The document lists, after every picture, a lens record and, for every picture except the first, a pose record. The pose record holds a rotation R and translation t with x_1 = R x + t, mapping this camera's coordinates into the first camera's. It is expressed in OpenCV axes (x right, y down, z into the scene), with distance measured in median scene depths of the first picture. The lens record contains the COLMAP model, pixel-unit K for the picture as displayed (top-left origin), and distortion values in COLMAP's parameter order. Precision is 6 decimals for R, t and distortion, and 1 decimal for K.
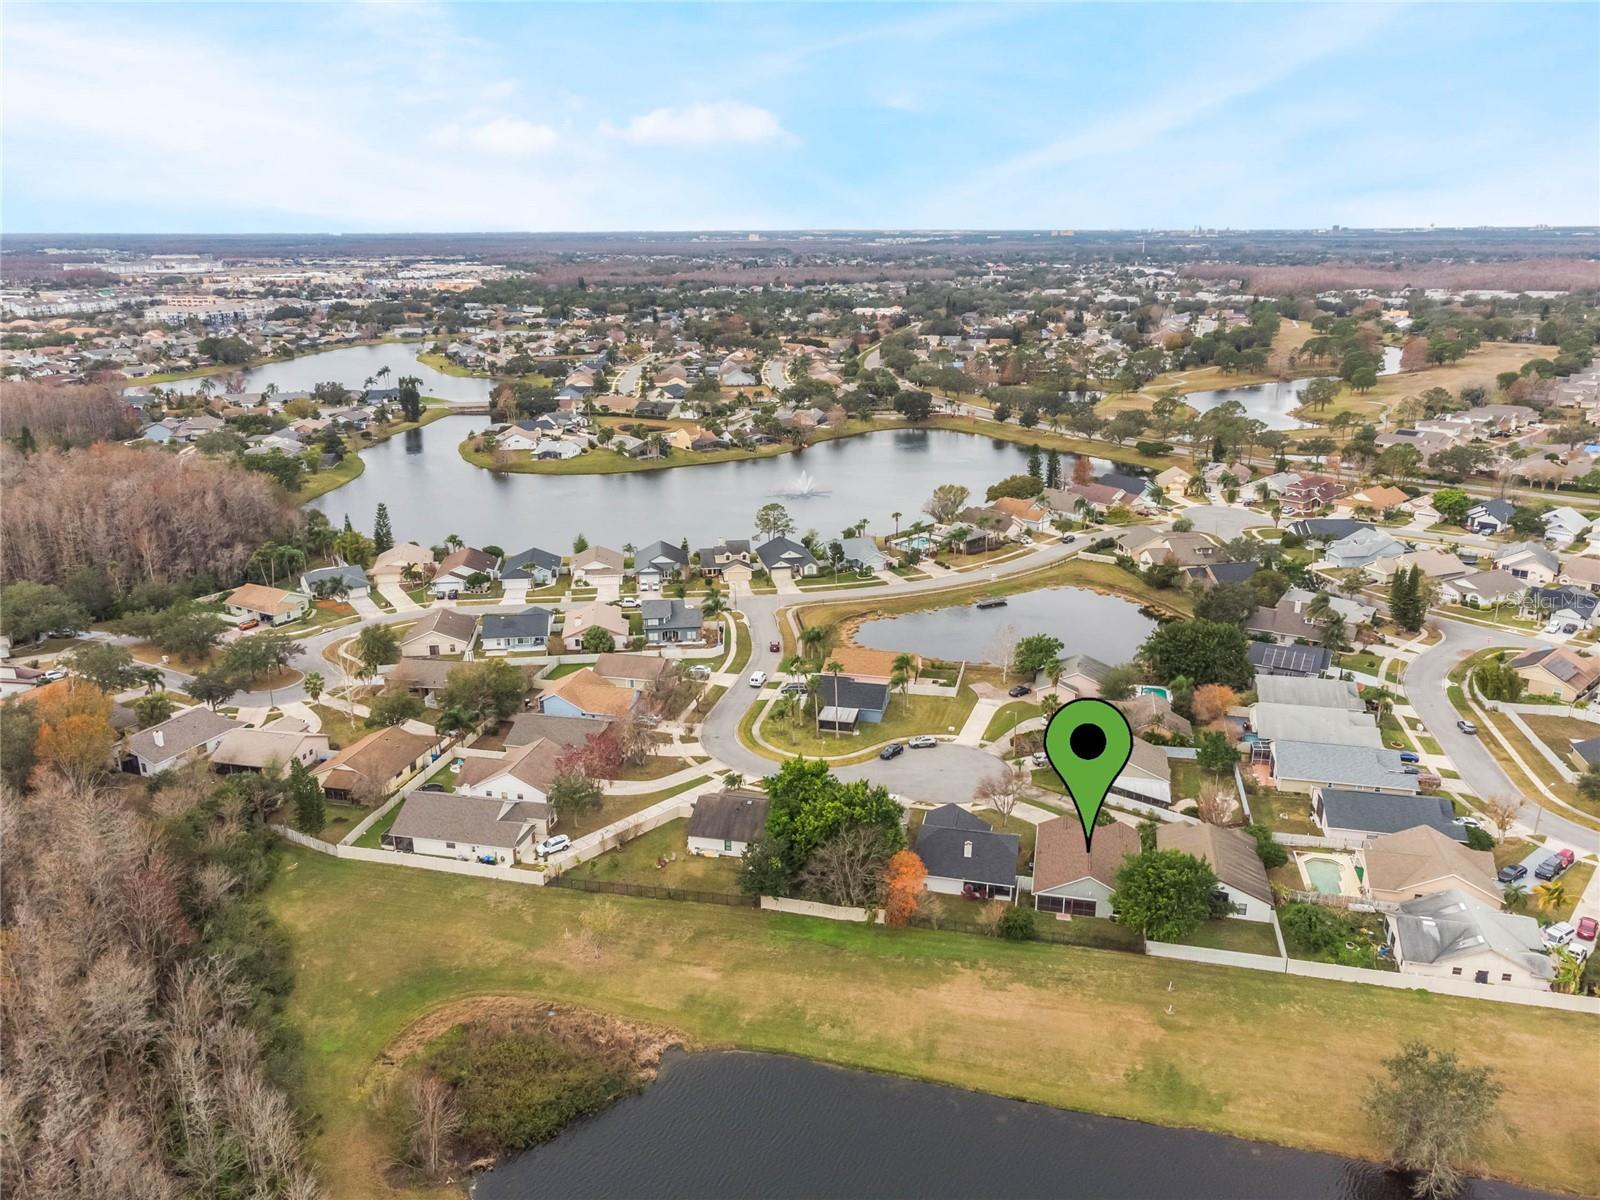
lens RADIAL K [[1185.5, 0, 799.8], [0, 1185.5, 609.8], [0, 0, 1]] dist [0.027782, -0.027065]
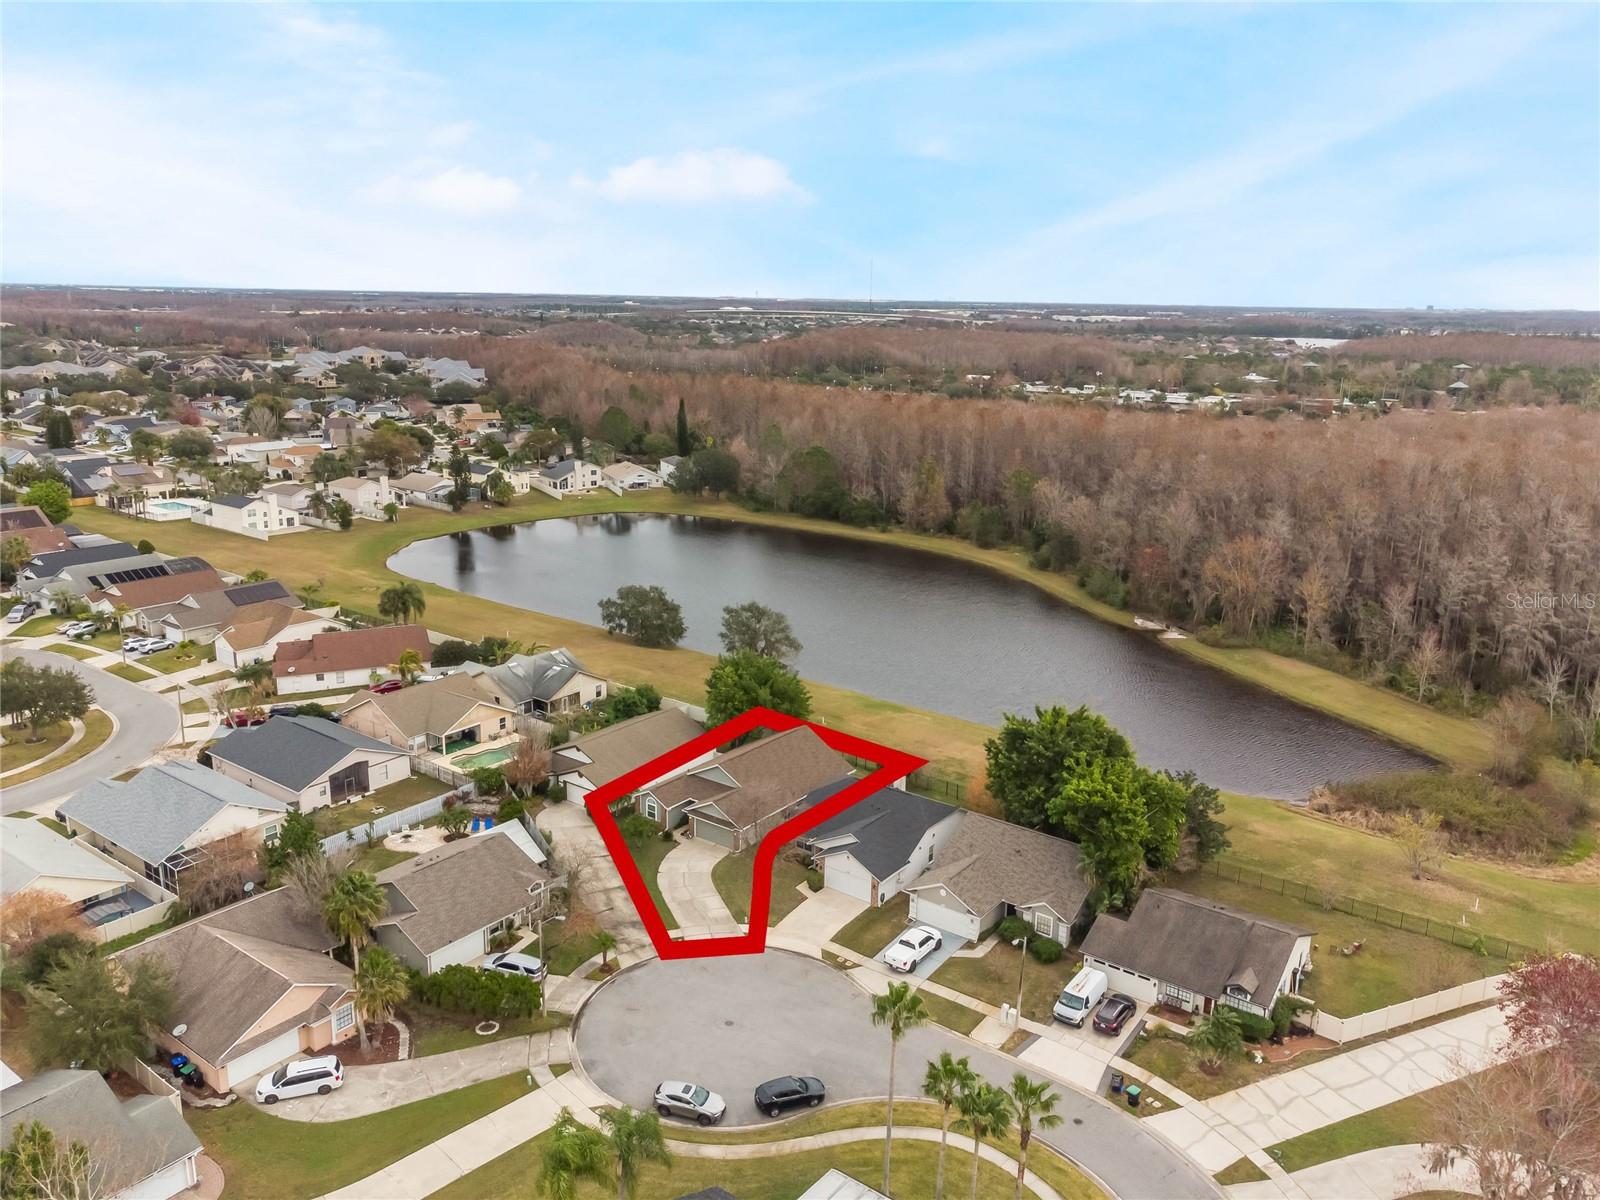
lens RADIAL K [[1185.5, 0, 799.8], [0, 1185.5, 609.8], [0, 0, 1]] dist [0.027782, -0.027065]
pose [[-0.914037, -0.114697, 0.389076, -0.041431], [0.110896, 0.851988, 0.511682, -0.147828], [-0.390176, 0.510843, -0.766030, 0.813510]]
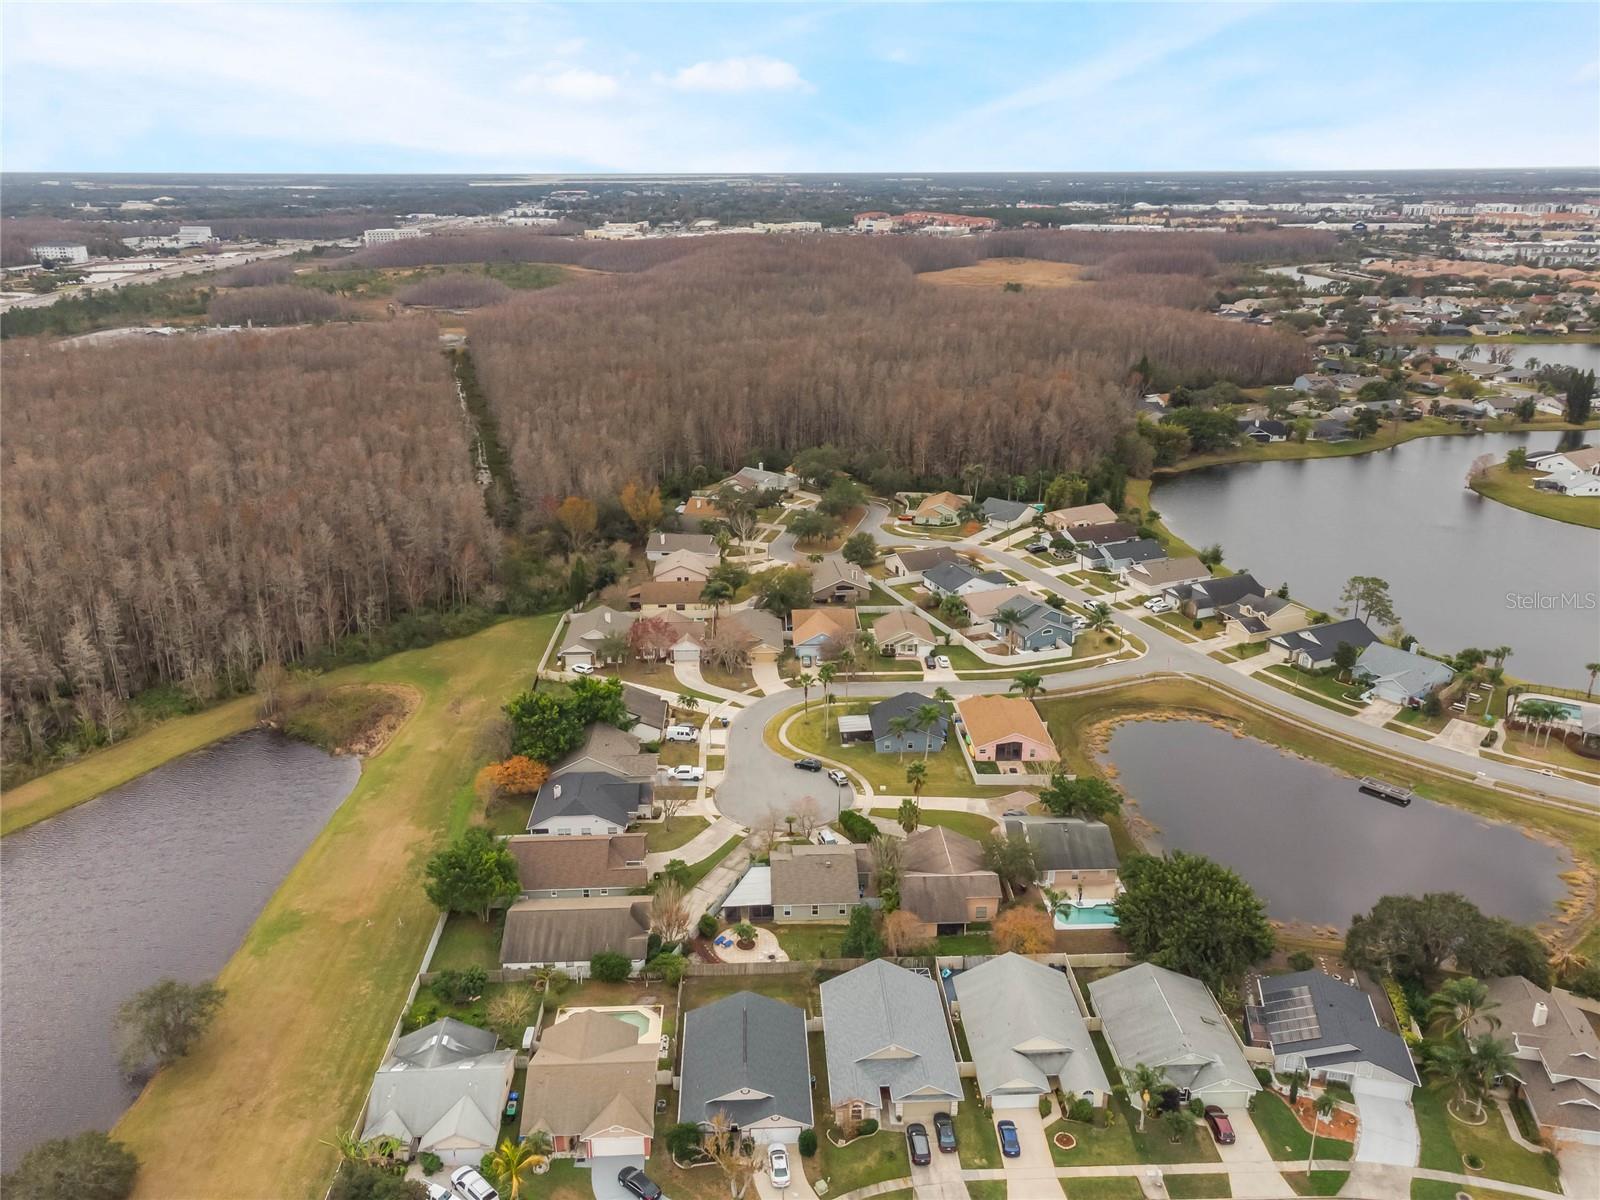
lens RADIAL K [[1173.3, 0, 796.9], [0, 1173.3, 637.3], [0, 0, 1]] dist [0.020783, -0.004343]
pose [[0.265916, 0.358968, -0.894668, 0.615548], [-0.292711, 0.914331, 0.279857, -0.168978], [0.918482, 0.187461, 0.348209, 0.416997]]
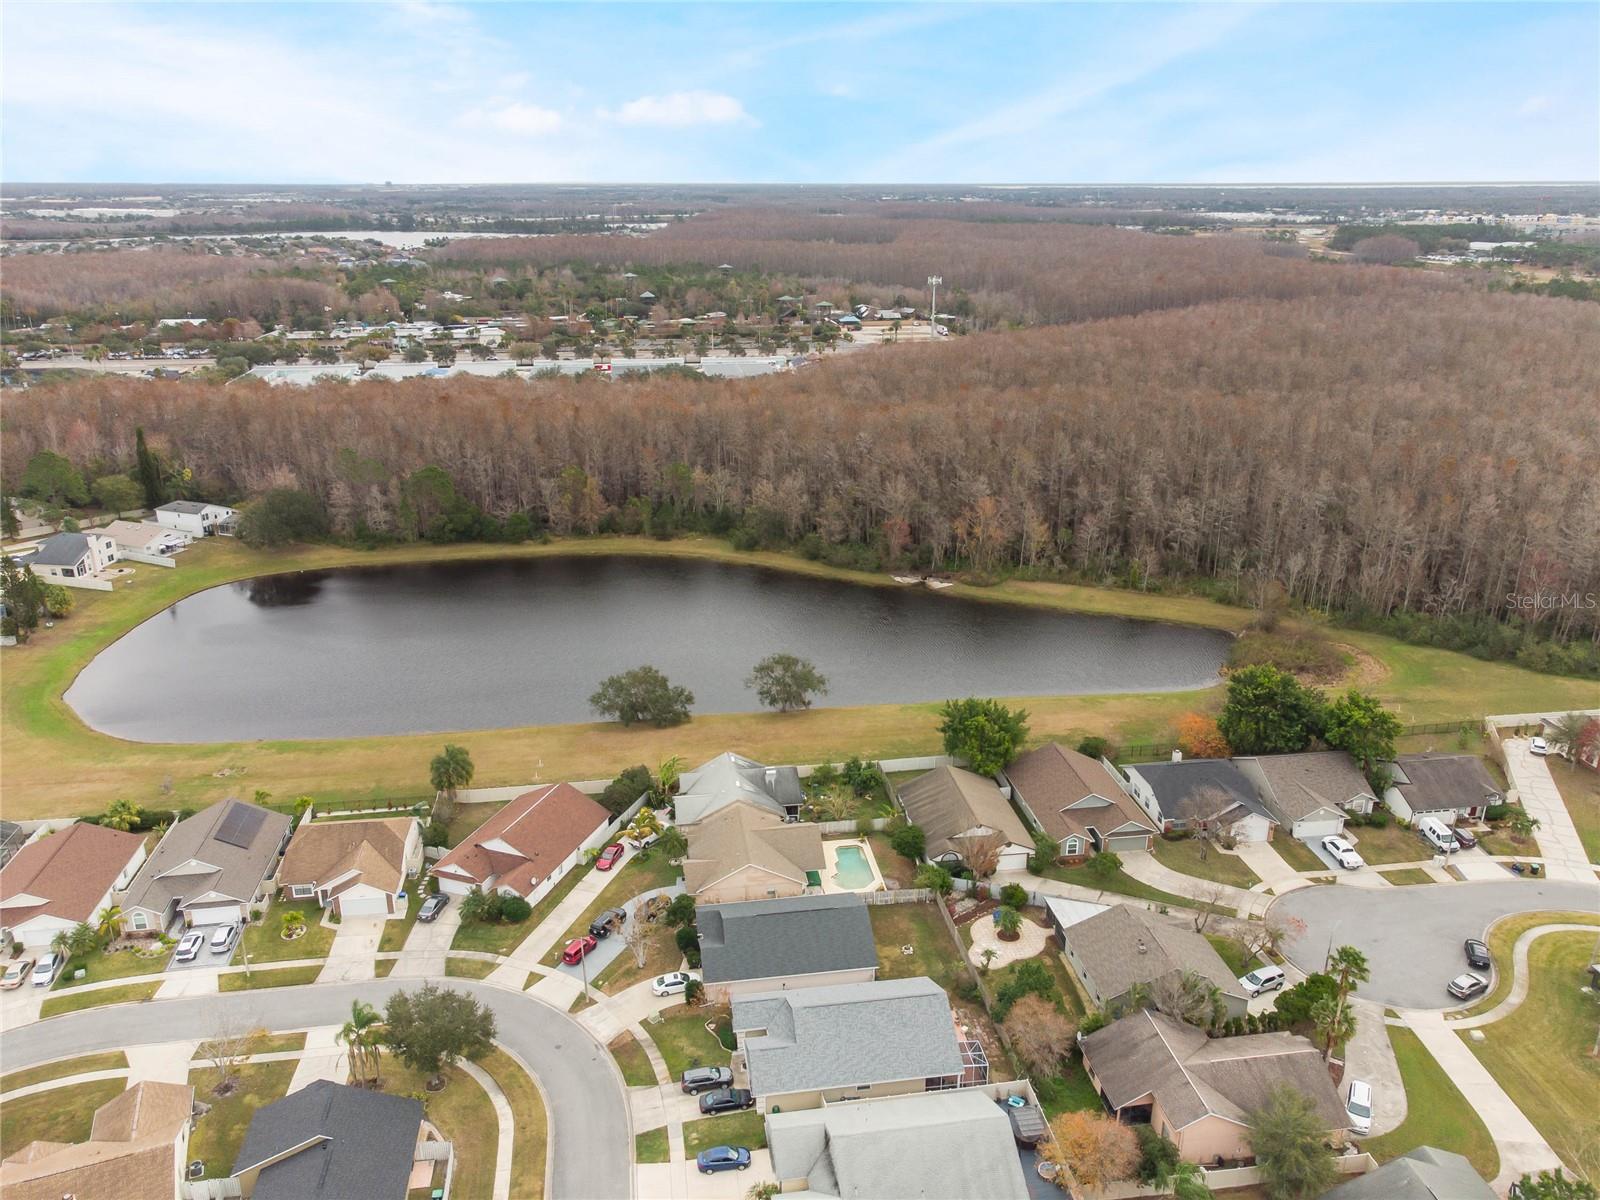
lens RADIAL K [[1185.5, 0, 799.8], [0, 1185.5, 609.8], [0, 0, 1]] dist [0.027782, -0.027065]
pose [[-0.929599, 0.129130, -0.345211, 0.409669], [-0.108711, 0.798887, 0.591575, -0.246190], [0.352174, 0.587456, -0.728607, 0.820787]]
